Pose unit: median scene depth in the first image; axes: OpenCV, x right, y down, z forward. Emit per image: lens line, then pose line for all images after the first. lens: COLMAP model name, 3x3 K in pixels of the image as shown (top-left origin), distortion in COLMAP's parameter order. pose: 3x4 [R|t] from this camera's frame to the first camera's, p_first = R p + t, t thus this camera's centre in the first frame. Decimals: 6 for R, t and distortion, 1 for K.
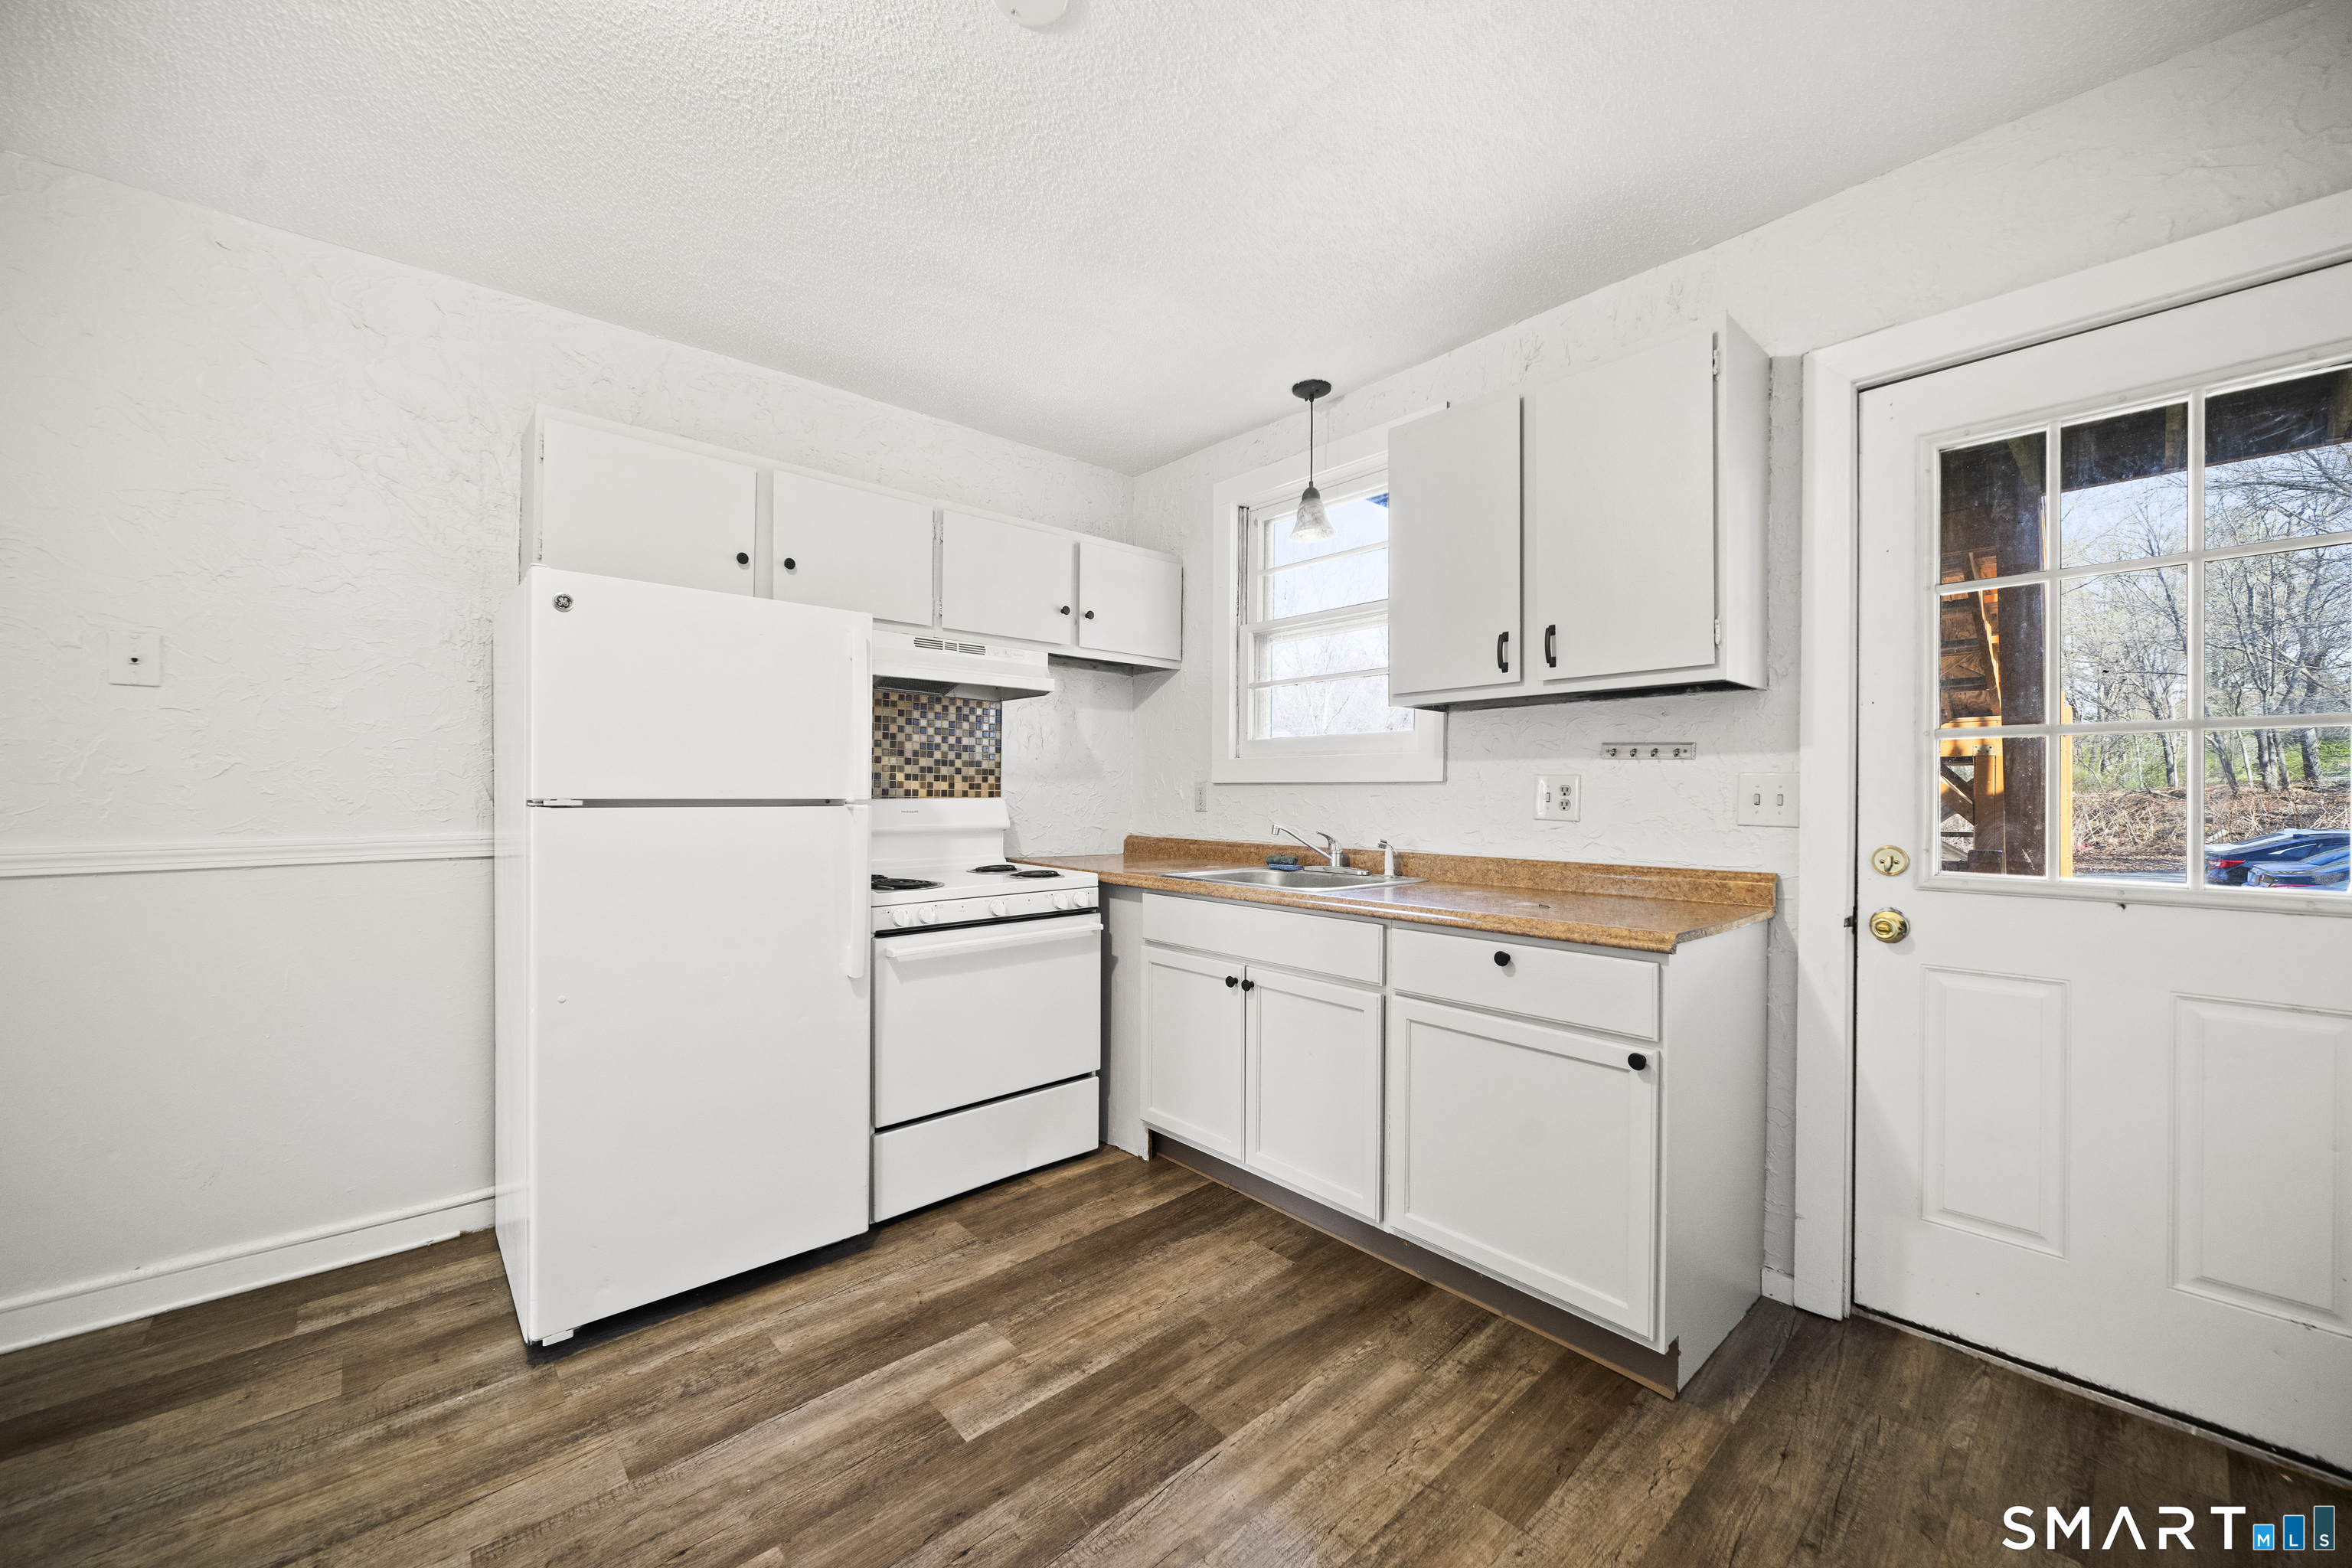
lens RADIAL K [[896.1, 0, 1173.5], [0, 896.1, 795.8], [0, 0, 1]] dist [-0.000346, 0.000035]
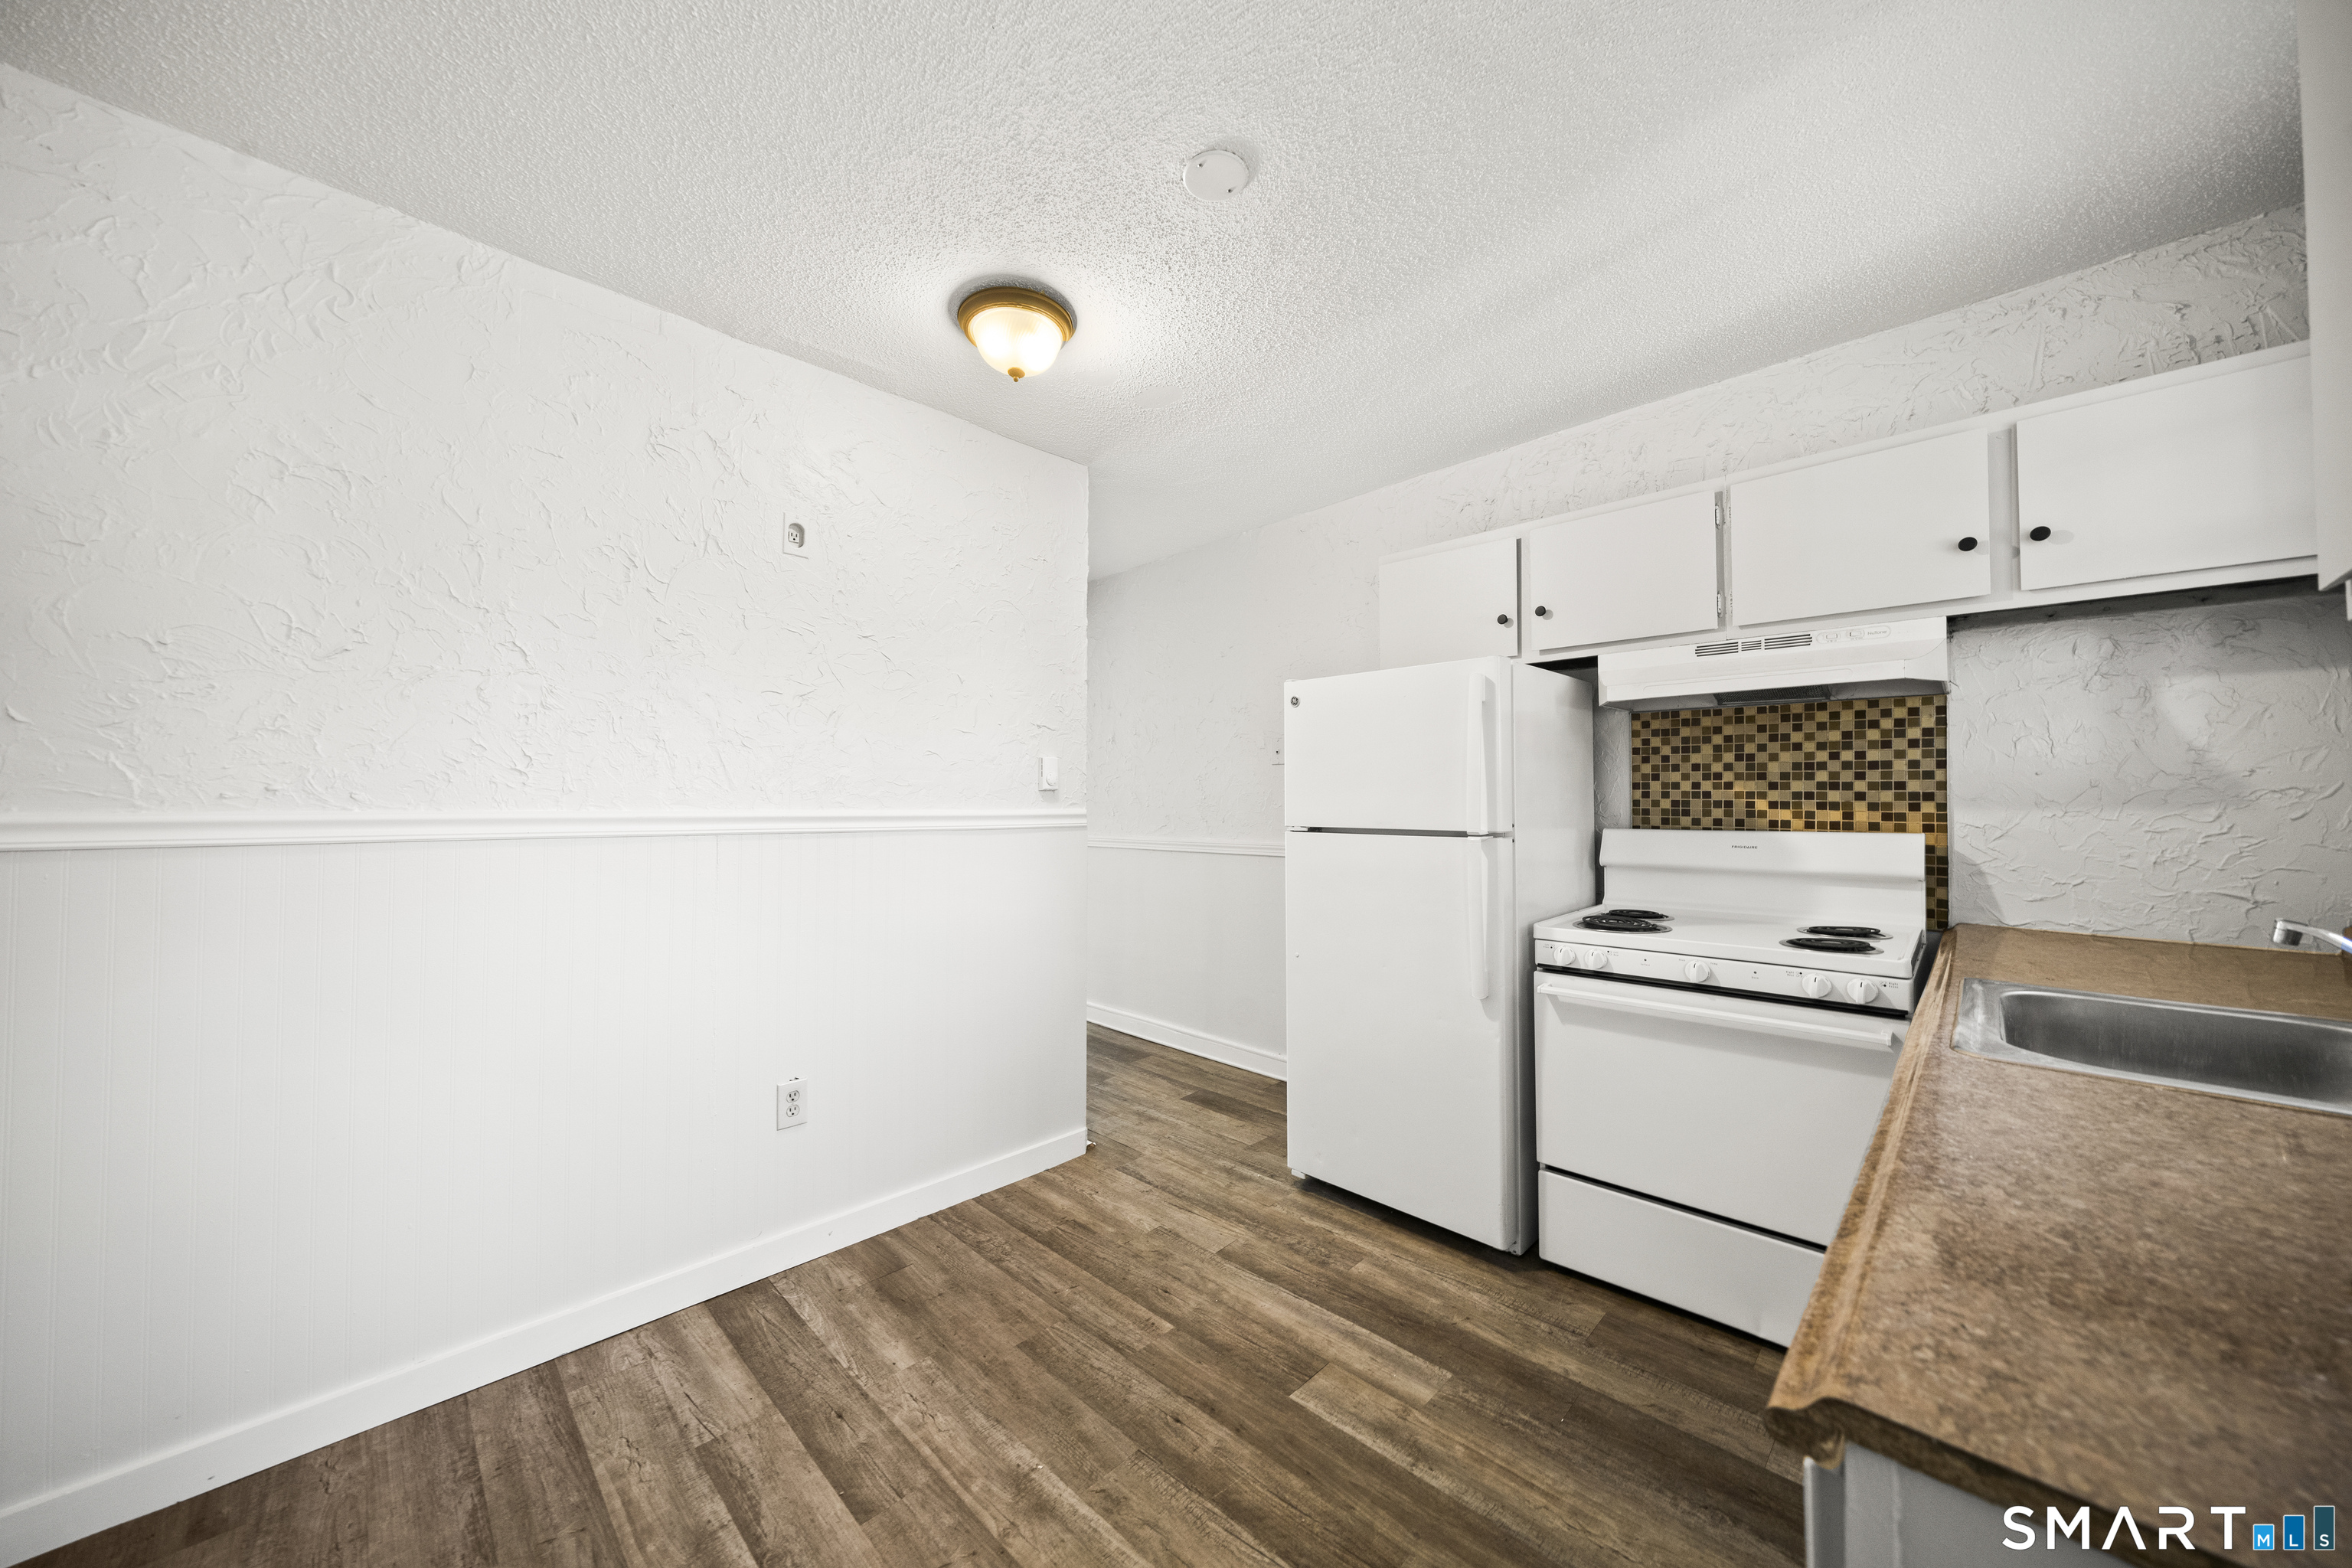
lens RADIAL K [[824.3, 0, 1176.0], [0, 824.3, 784.0], [0, 0, 1]] dist [-0.000934, -0.000202]
pose [[0.063166, -0.024949, -0.997691, 0.564850], [-0.003788, 0.999674, -0.025239, -0.025162], [0.997996, 0.005373, 0.063051, 0.531419]]
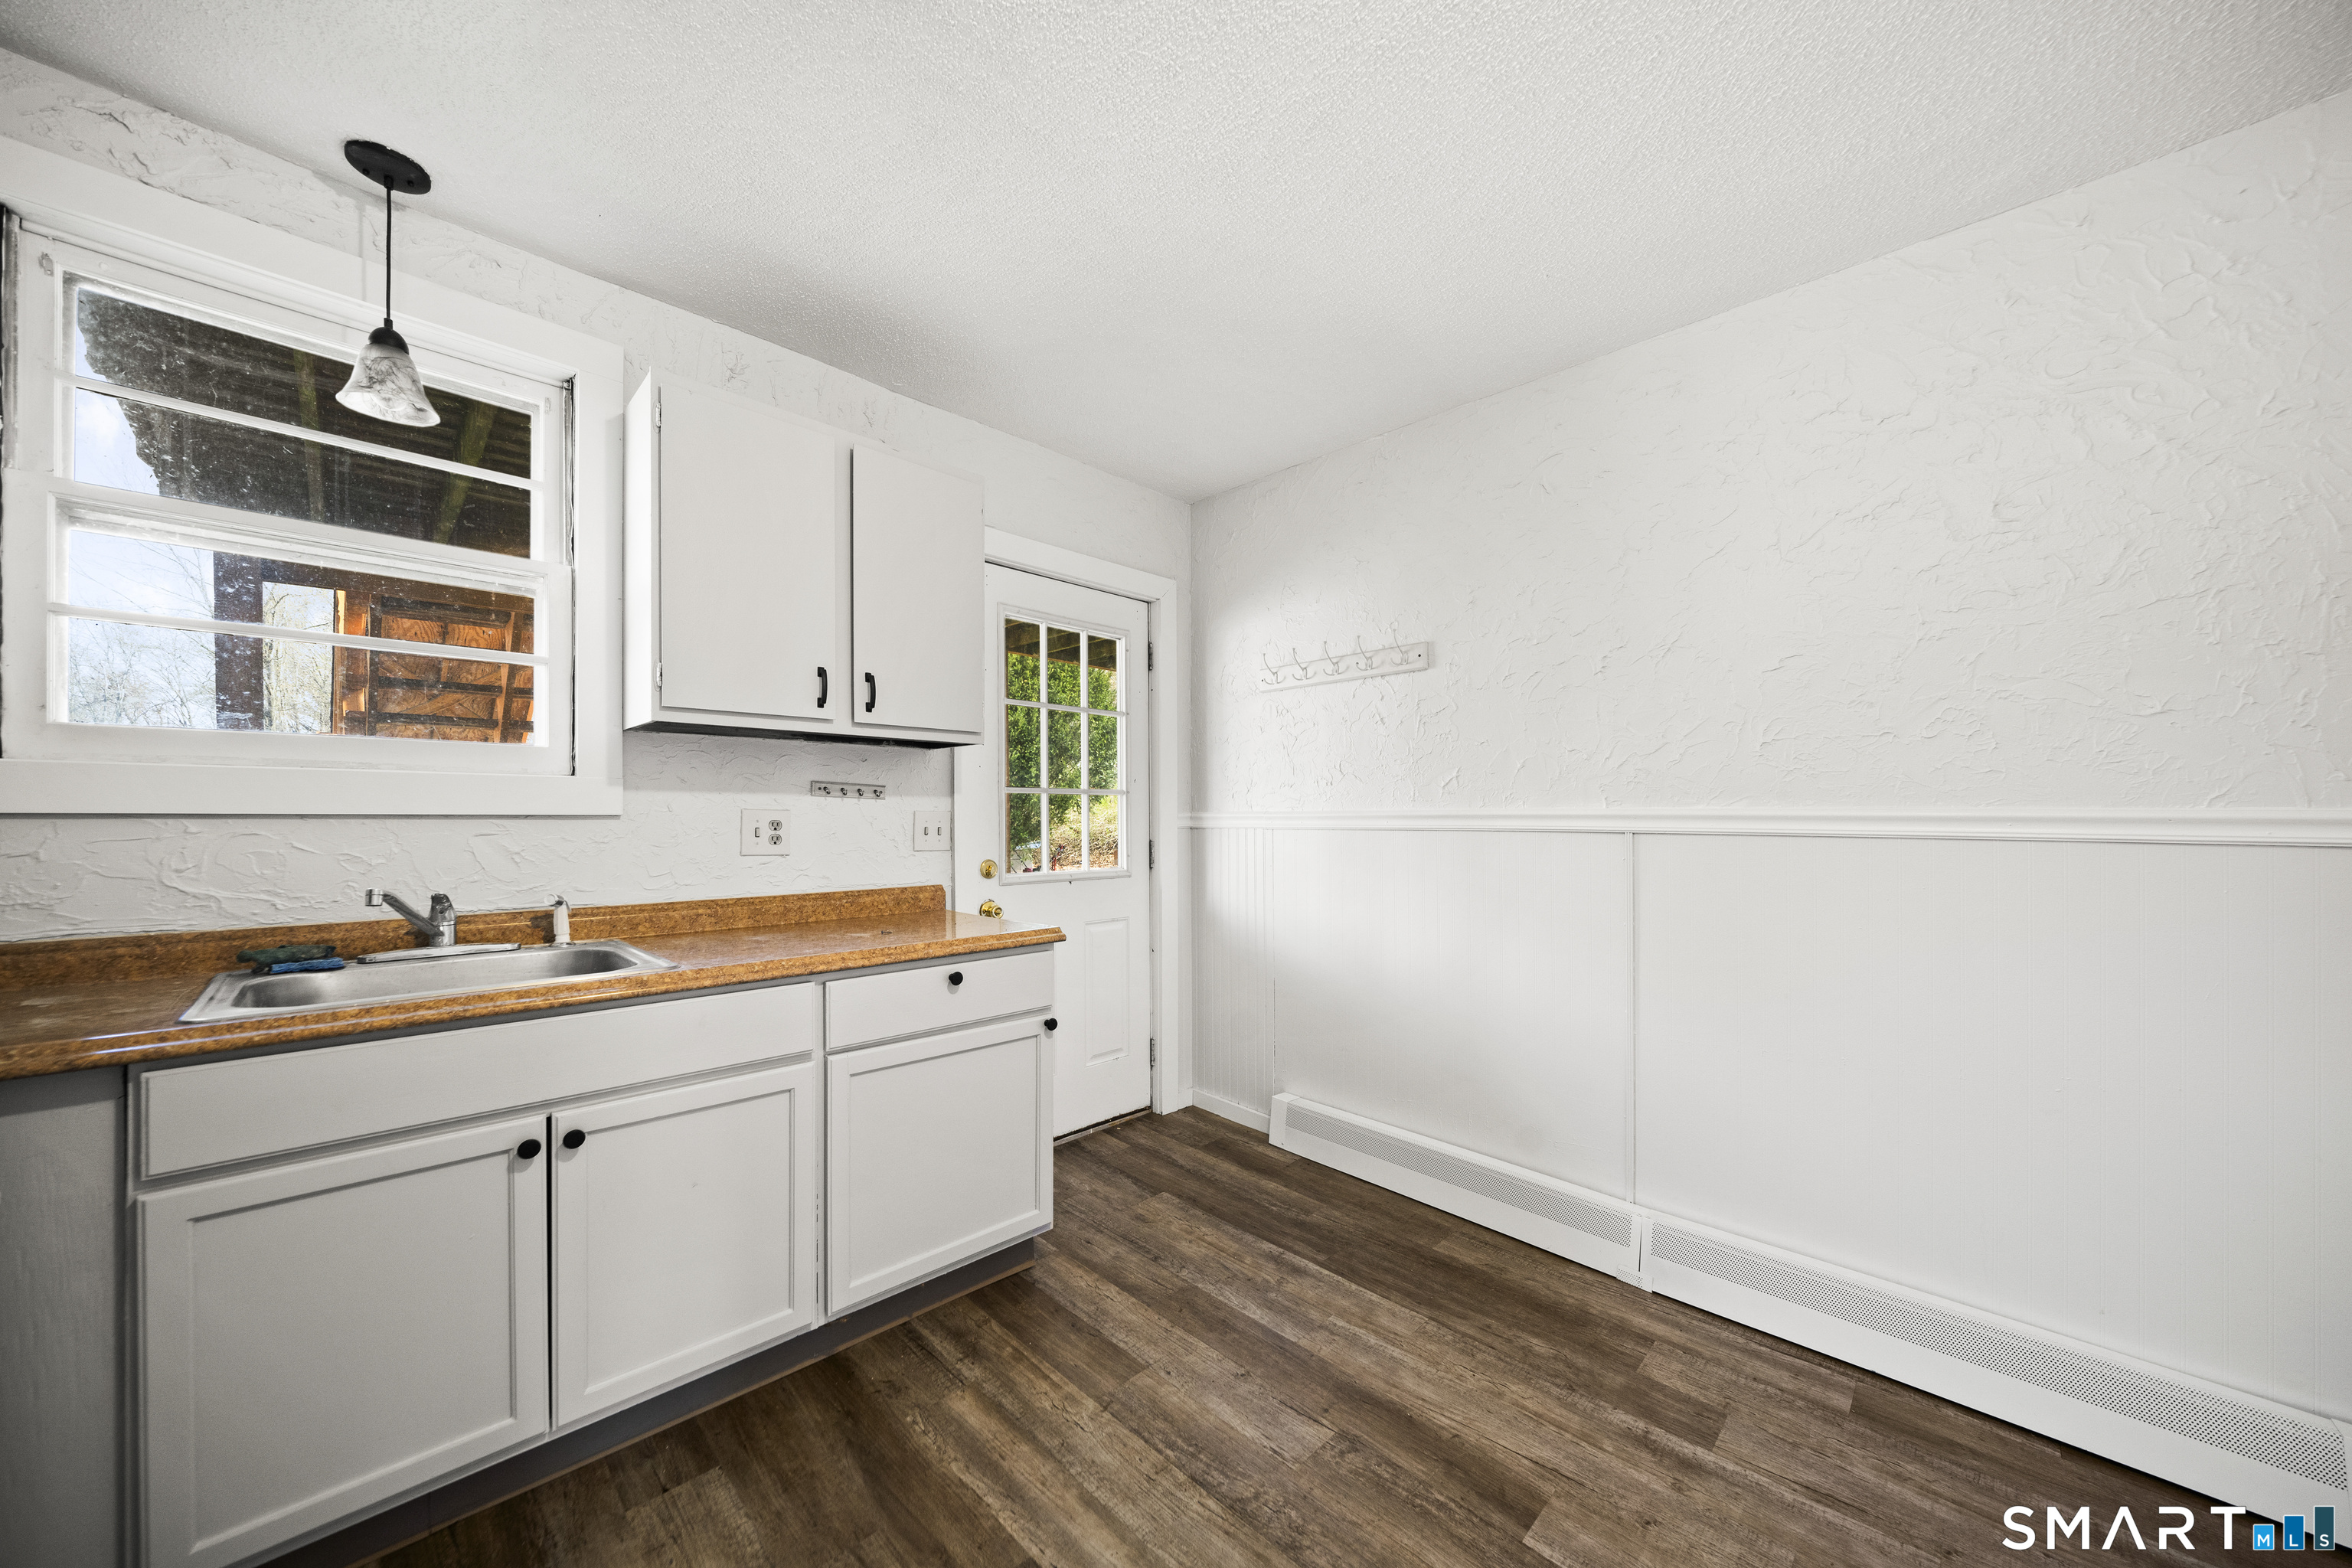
lens RADIAL K [[812.7, 0, 1171.9], [0, 812.7, 817.4], [0, 0, 1]] dist [-0.004103, -0.000227]
pose [[-0.043299, -0.001687, 0.999061, -0.521262], [0.003221, 0.999993, 0.001828, -0.015597], [-0.999057, 0.003297, -0.043293, 0.618152]]
